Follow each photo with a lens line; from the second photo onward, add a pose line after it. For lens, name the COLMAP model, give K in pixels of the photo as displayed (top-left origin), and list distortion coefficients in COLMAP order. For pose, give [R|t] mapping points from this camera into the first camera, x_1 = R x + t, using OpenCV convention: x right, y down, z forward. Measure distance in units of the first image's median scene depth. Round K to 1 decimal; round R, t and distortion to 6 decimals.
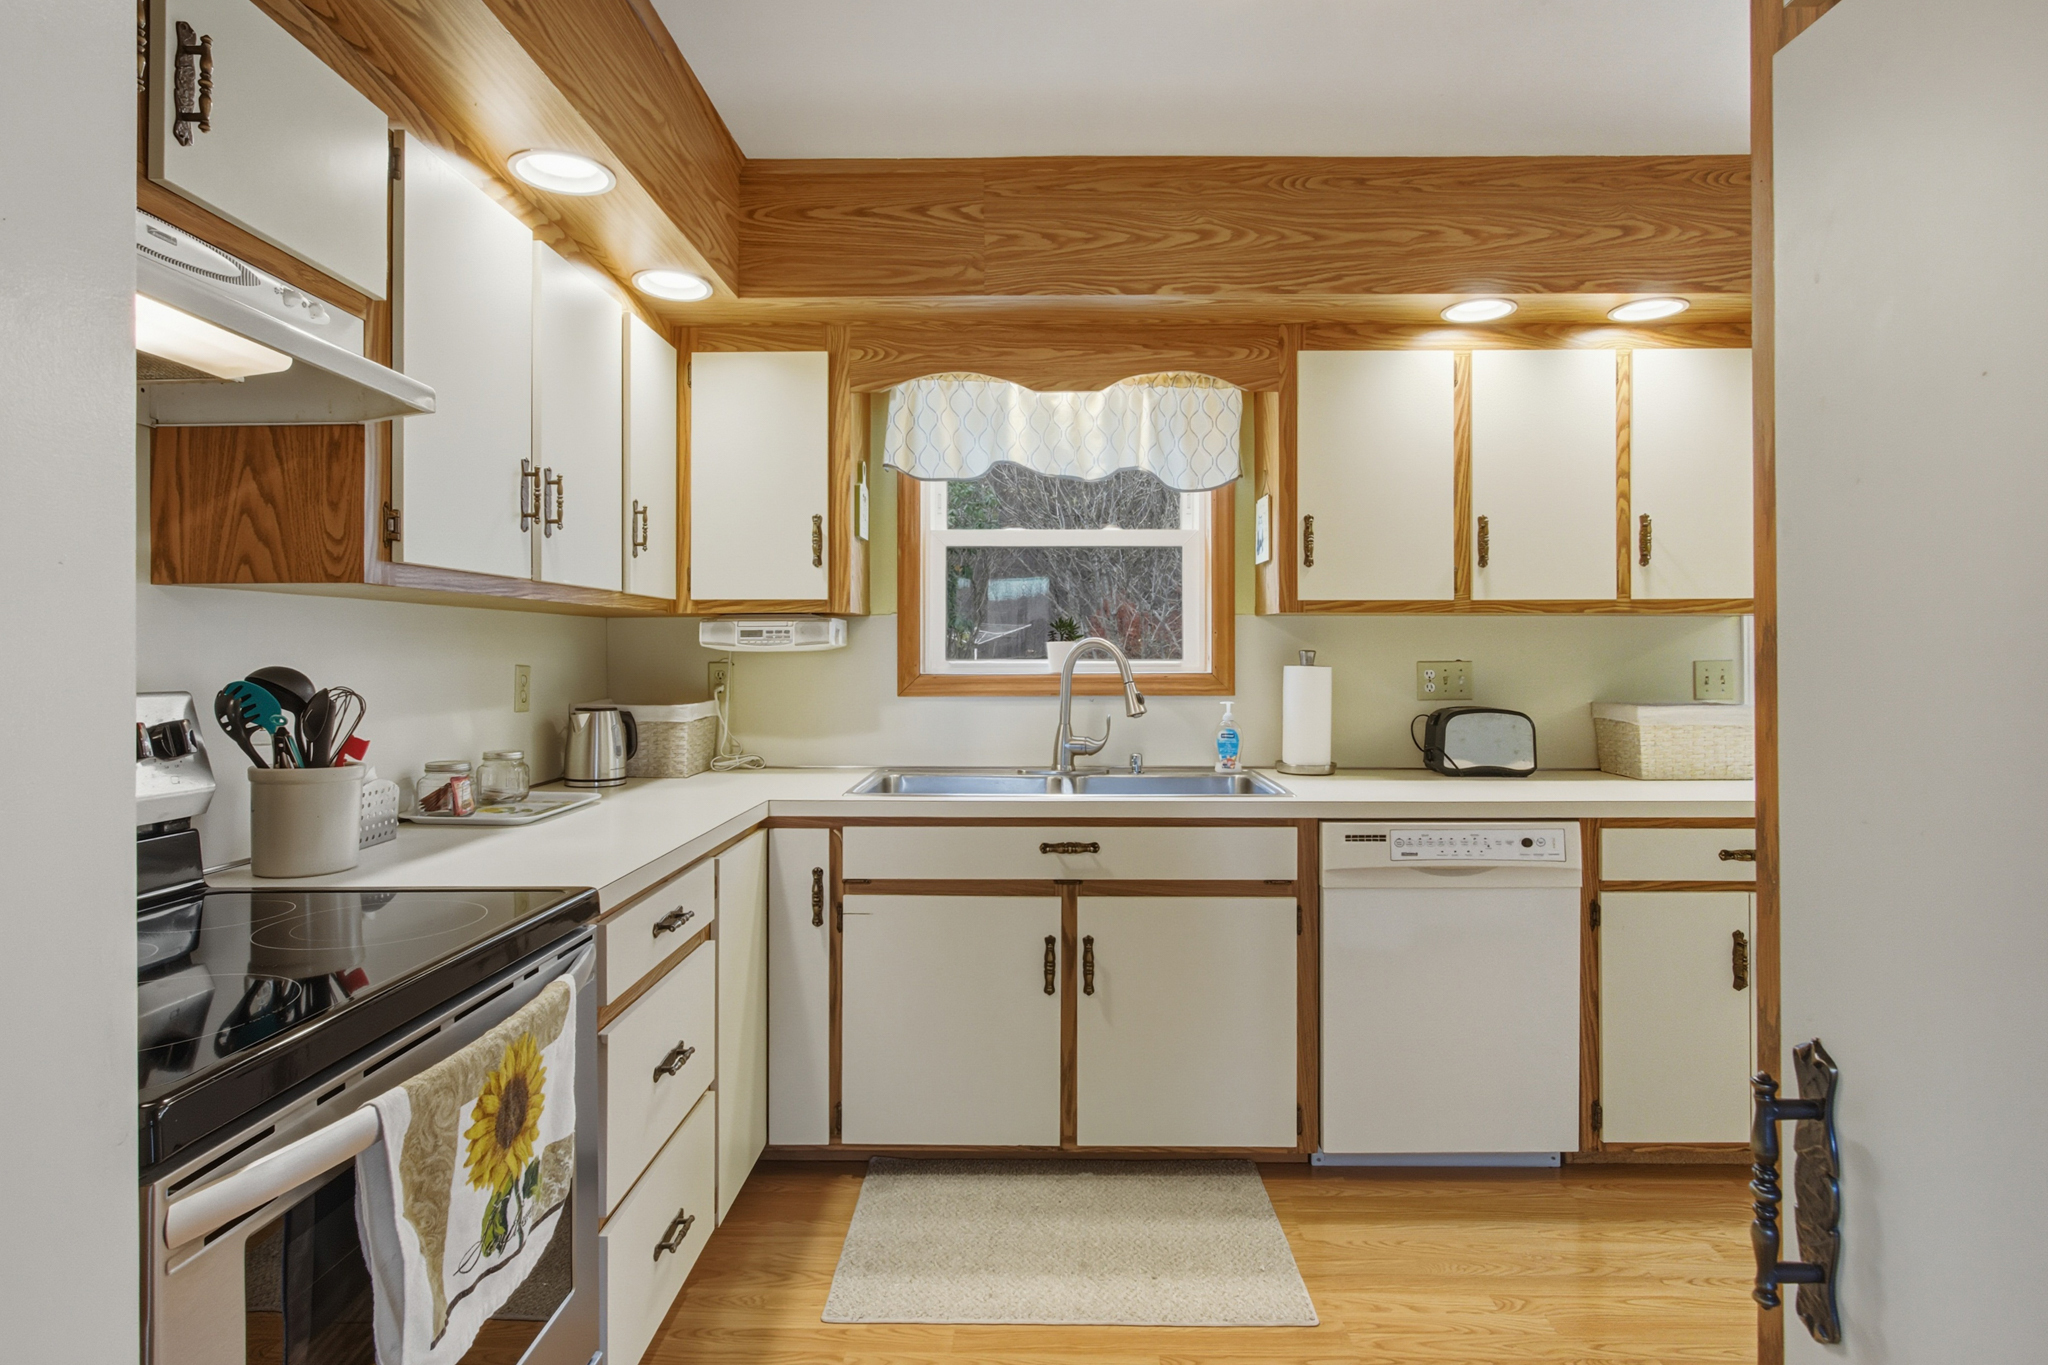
lens RADIAL K [[1071.5, 0, 993.5], [0, 1071.5, 651.5], [0, 0, 1]] dist [-0.011529, 0.004388]
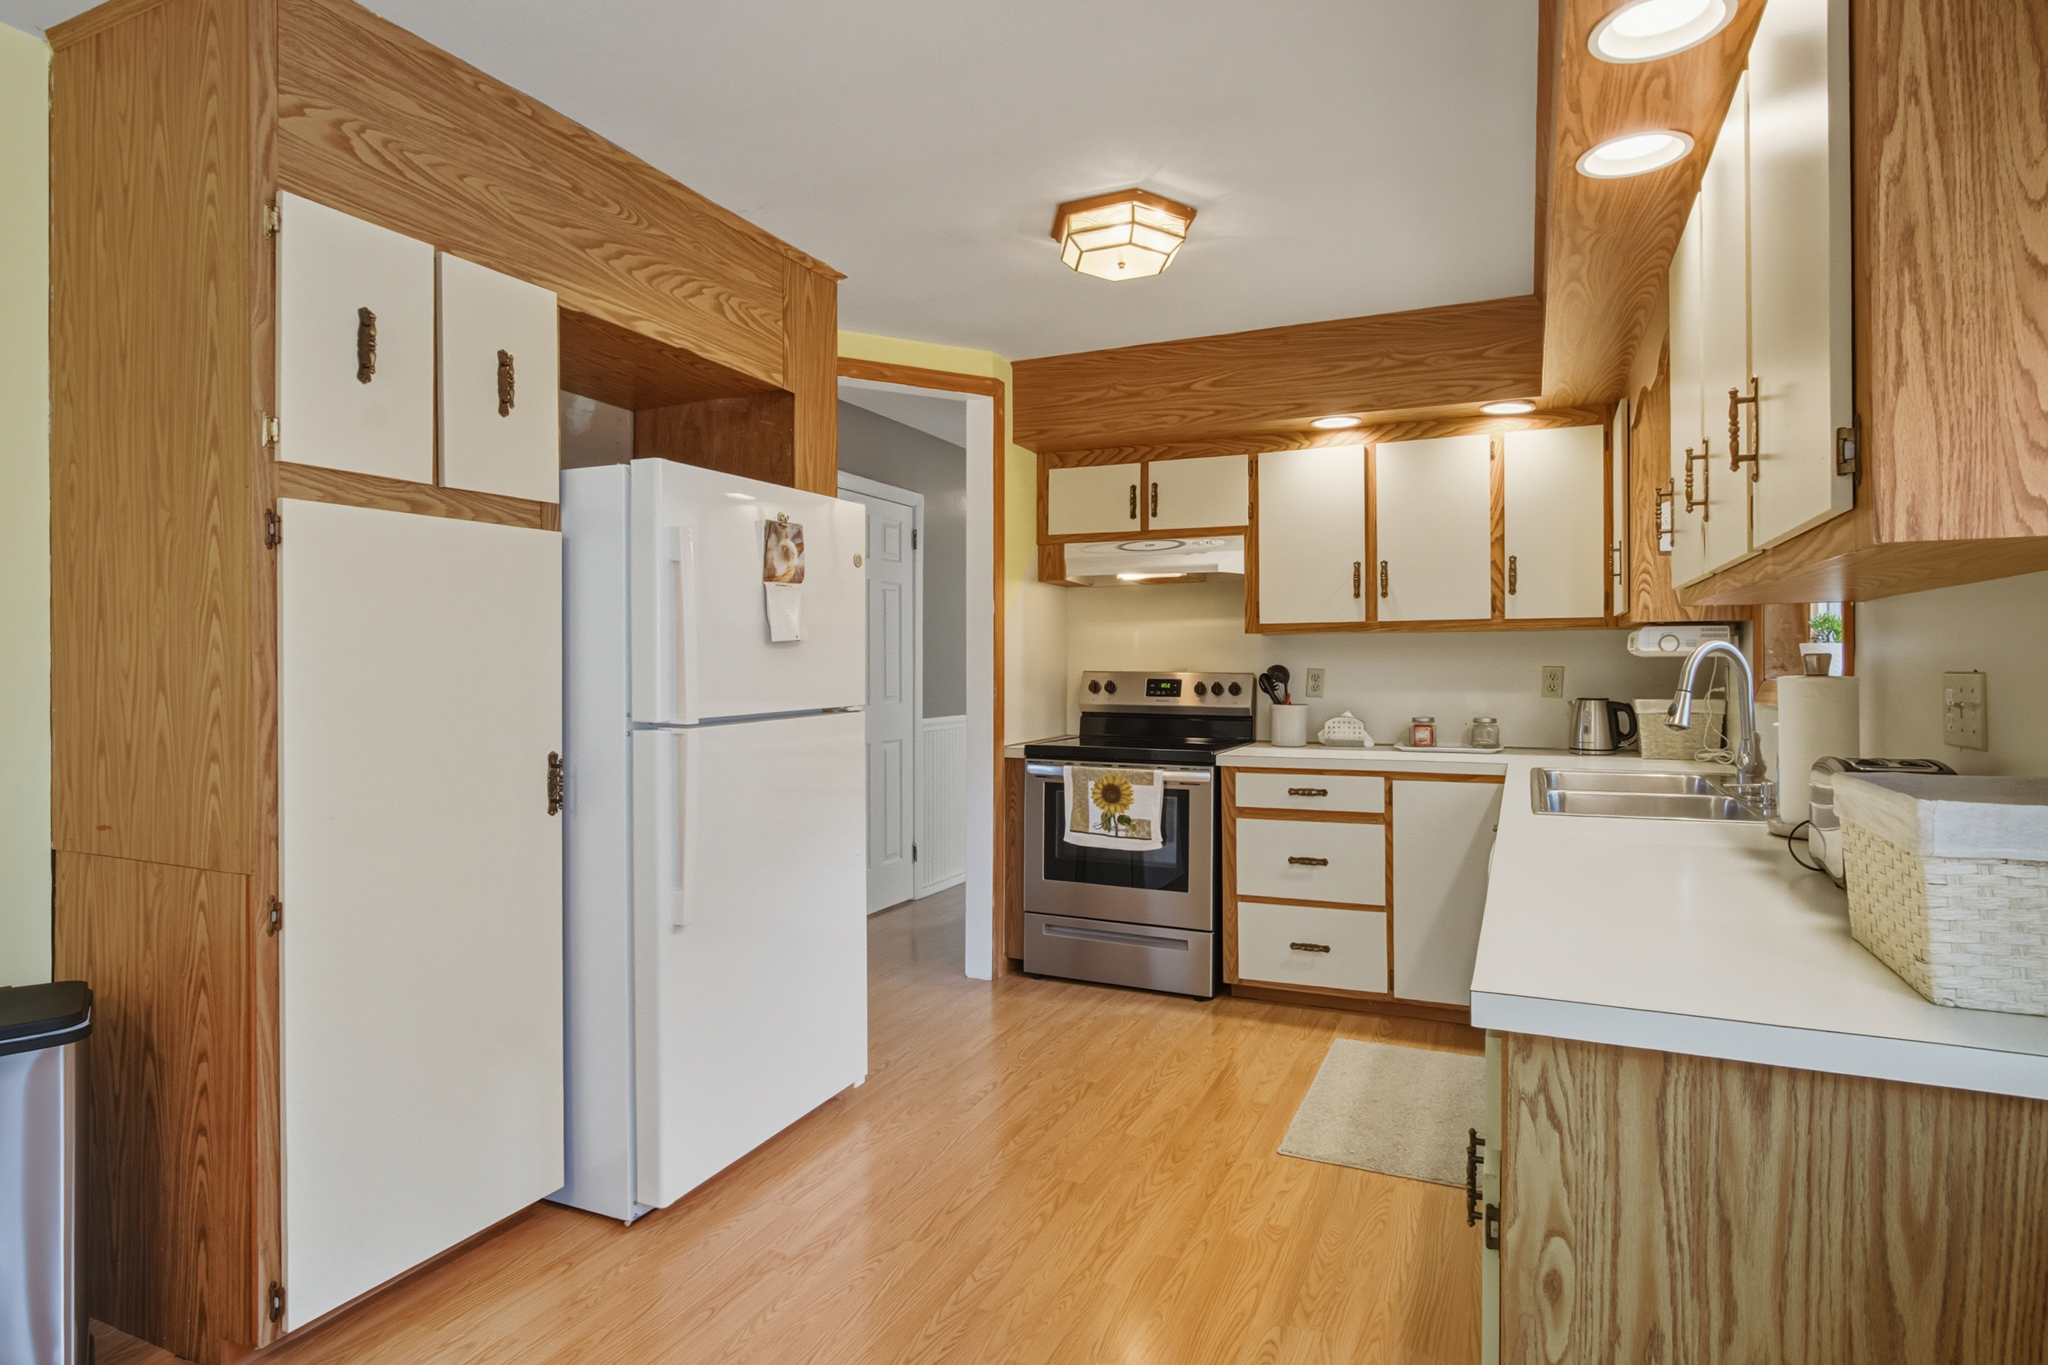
lens RADIAL K [[1071.5, 0, 1030.7], [0, 1071.5, 662.1], [0, 0, 1]] dist [-0.011529, 0.004388]
pose [[-0.383689, 0.003678, -0.923455, 1.338705], [0.006994, 0.999975, 0.001076, 0.000804], [0.923436, -0.006046, -0.383705, 0.982974]]
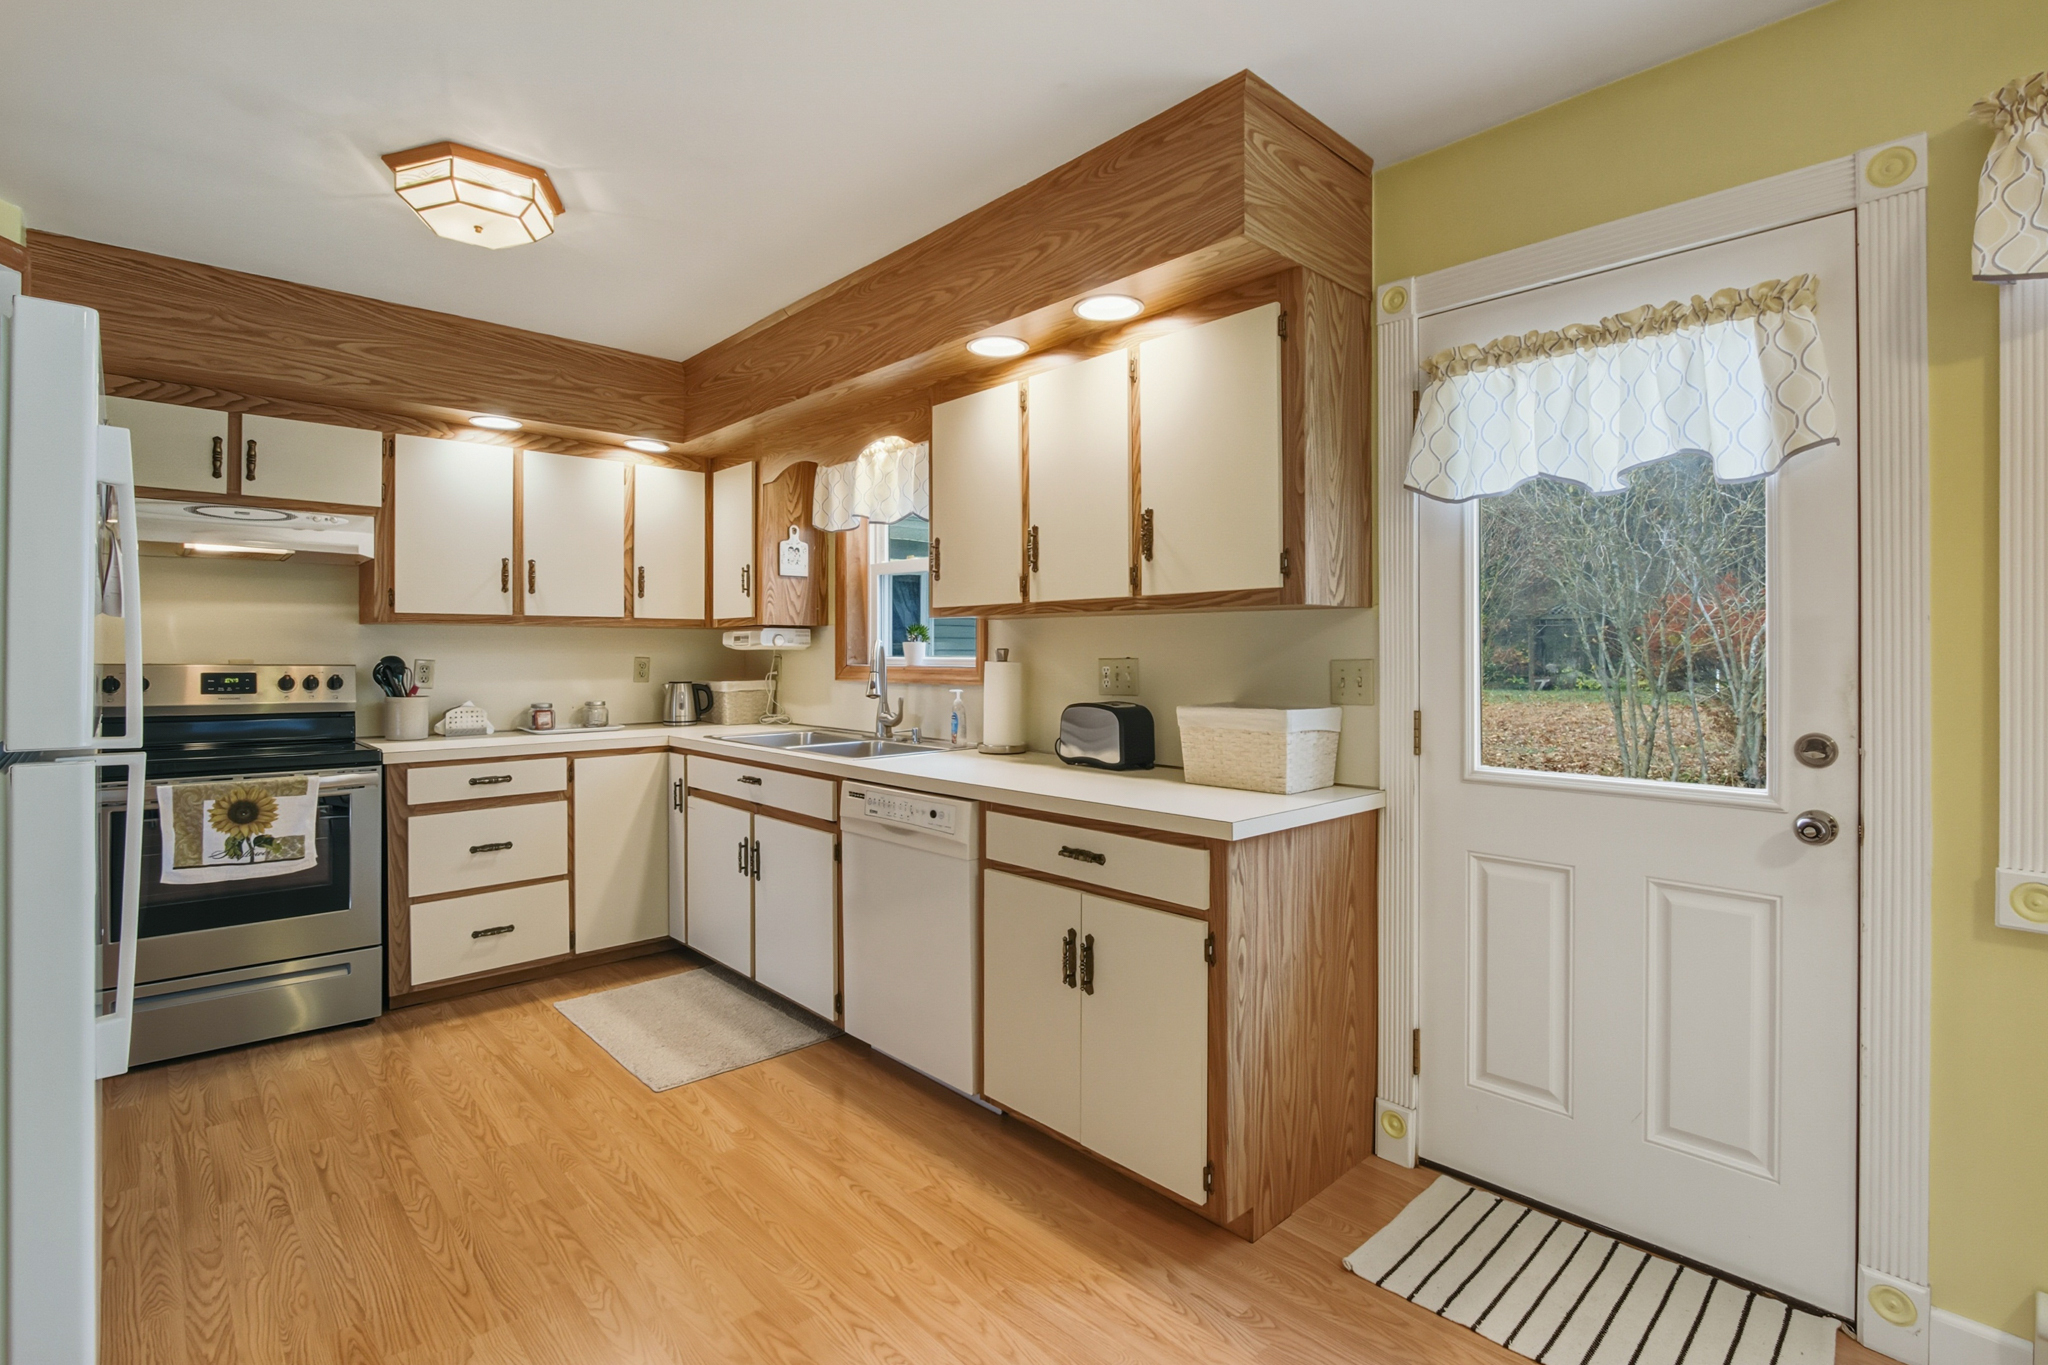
lens RADIAL K [[956.0, 0, 982.4], [0, 956.0, 648.8], [0, 0, 1]] dist [-0.019553, 0.002553]
pose [[0.683992, -0.000935, -0.729489, 1.280703], [0.000393, 1.000000, -0.000913, 0.000752], [0.729489, 0.000338, 0.683992, 0.325907]]
